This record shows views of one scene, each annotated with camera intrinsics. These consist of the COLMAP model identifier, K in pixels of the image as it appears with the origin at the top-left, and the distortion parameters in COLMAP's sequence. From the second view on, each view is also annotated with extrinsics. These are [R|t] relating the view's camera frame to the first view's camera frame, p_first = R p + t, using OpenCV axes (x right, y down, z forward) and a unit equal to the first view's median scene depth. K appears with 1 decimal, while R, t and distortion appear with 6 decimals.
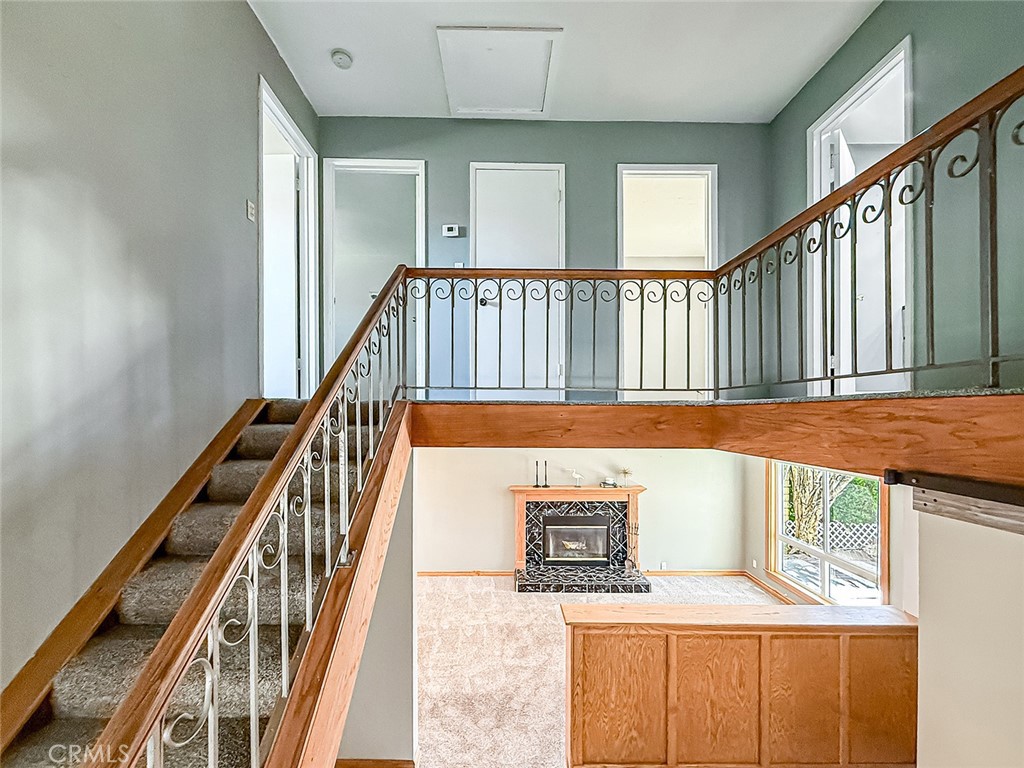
lens RADIAL K [[417.7, 0, 506.5], [0, 417.7, 414.0], [0, 0, 1]] dist [0.000722, -0.000098]
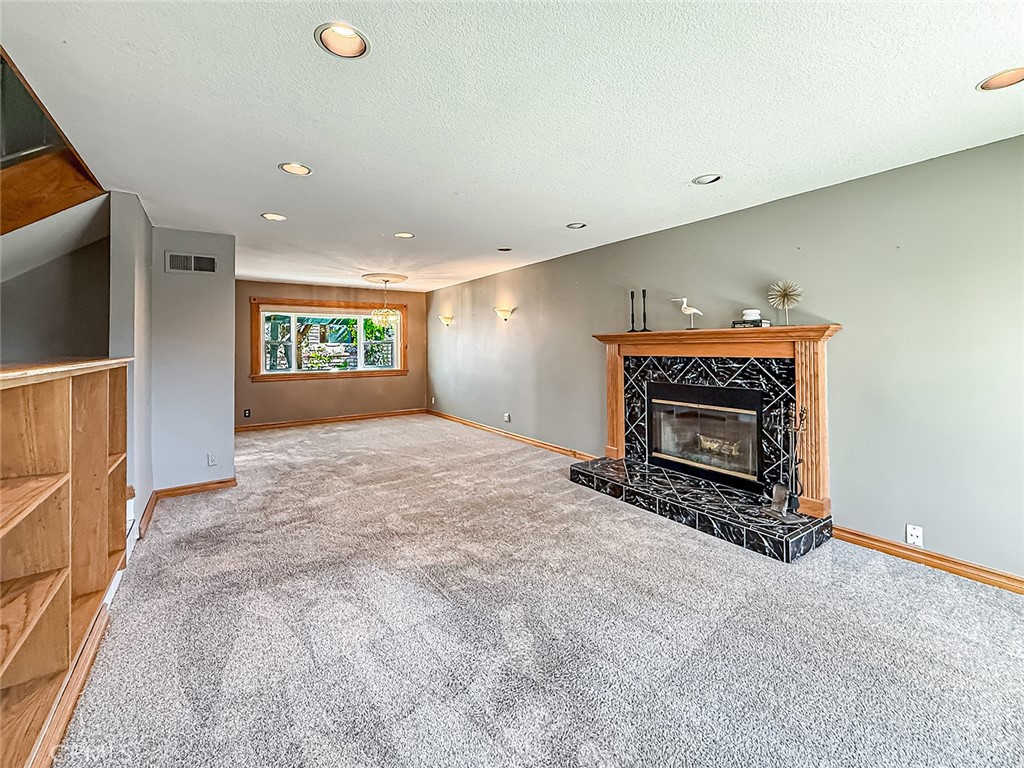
lens RADIAL K [[428.3, 0, 514.6], [0, 428.3, 340.8], [0, 0, 1]] dist [-0.000012, -0.000028]
pose [[0.567173, -0.016100, -0.823442, 0.499349], [0.010605, 0.999869, -0.012245, 0.192869], [0.823531, -0.001787, 0.567269, 0.493241]]
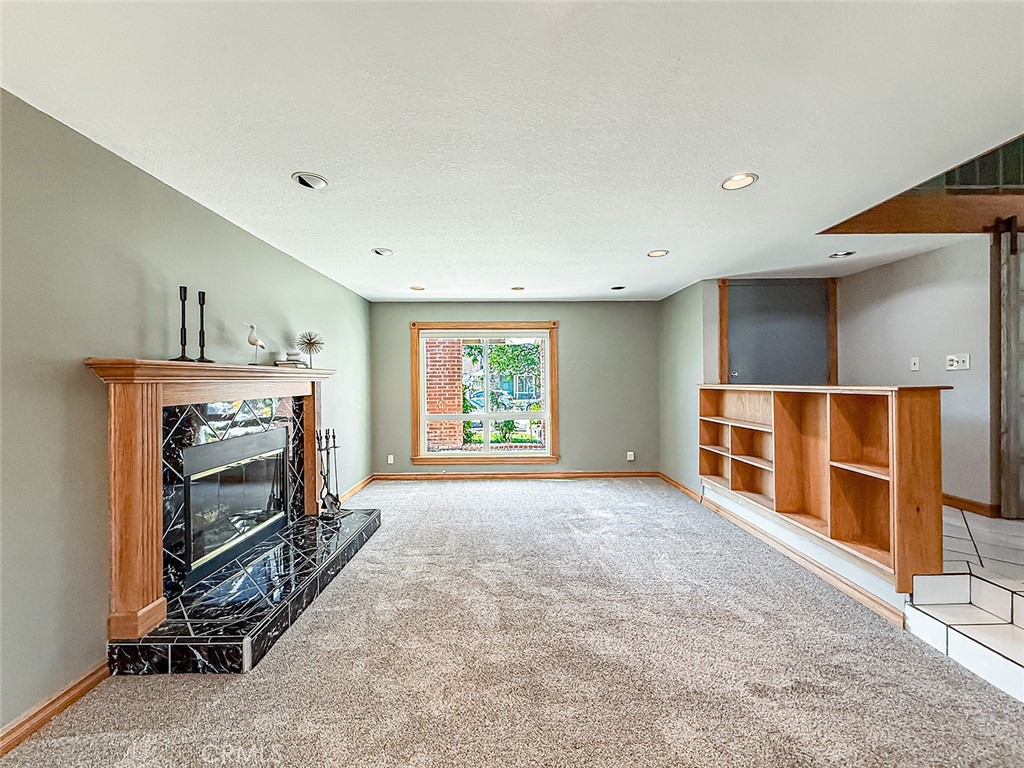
lens RADIAL K [[413.4, 0, 510.5], [0, 413.4, 378.3], [0, 0, 1]] dist [-0.001658, -0.000271]
pose [[0.006779, 0.003249, 0.999972, -0.262146], [0.007291, 0.999968, -0.003299, 0.190862], [-0.999950, 0.007313, 0.006755, 0.732054]]
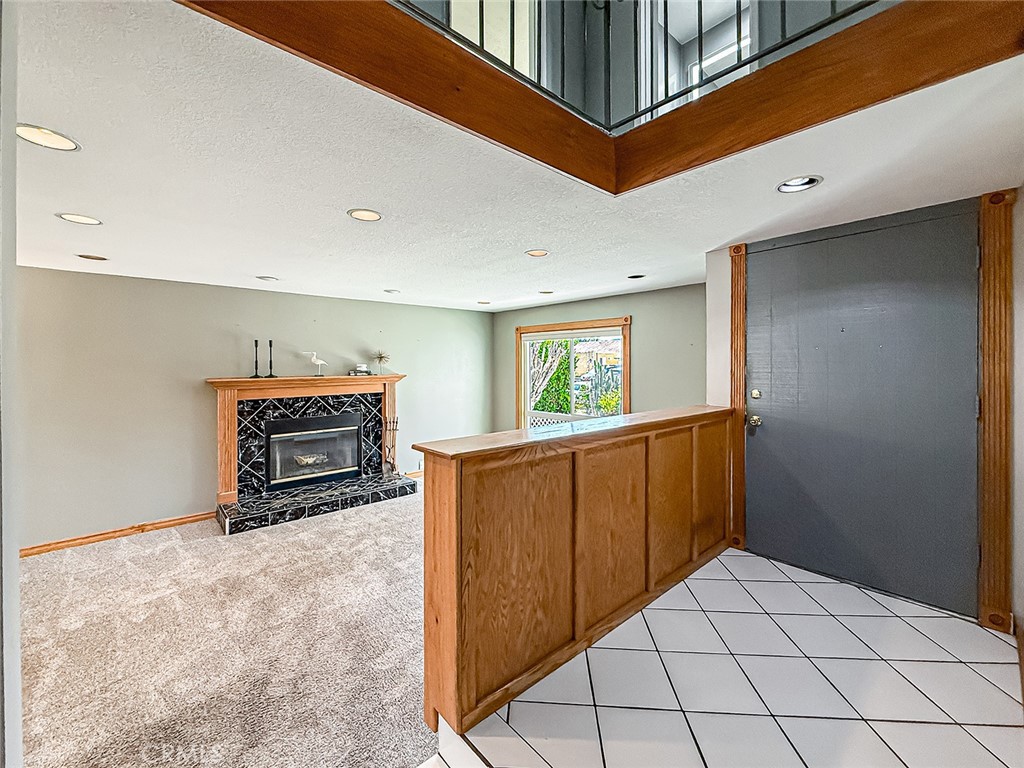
lens RADIAL K [[417.6, 0, 507.8], [0, 417.6, 363.4], [0, 0, 1]] dist [-0.001381, -0.000031]
pose [[0.759501, -0.005765, 0.650481, -0.057503], [0.005185, 0.999983, 0.002809, 0.151276], [-0.650485, 0.001239, 0.759518, 0.218512]]
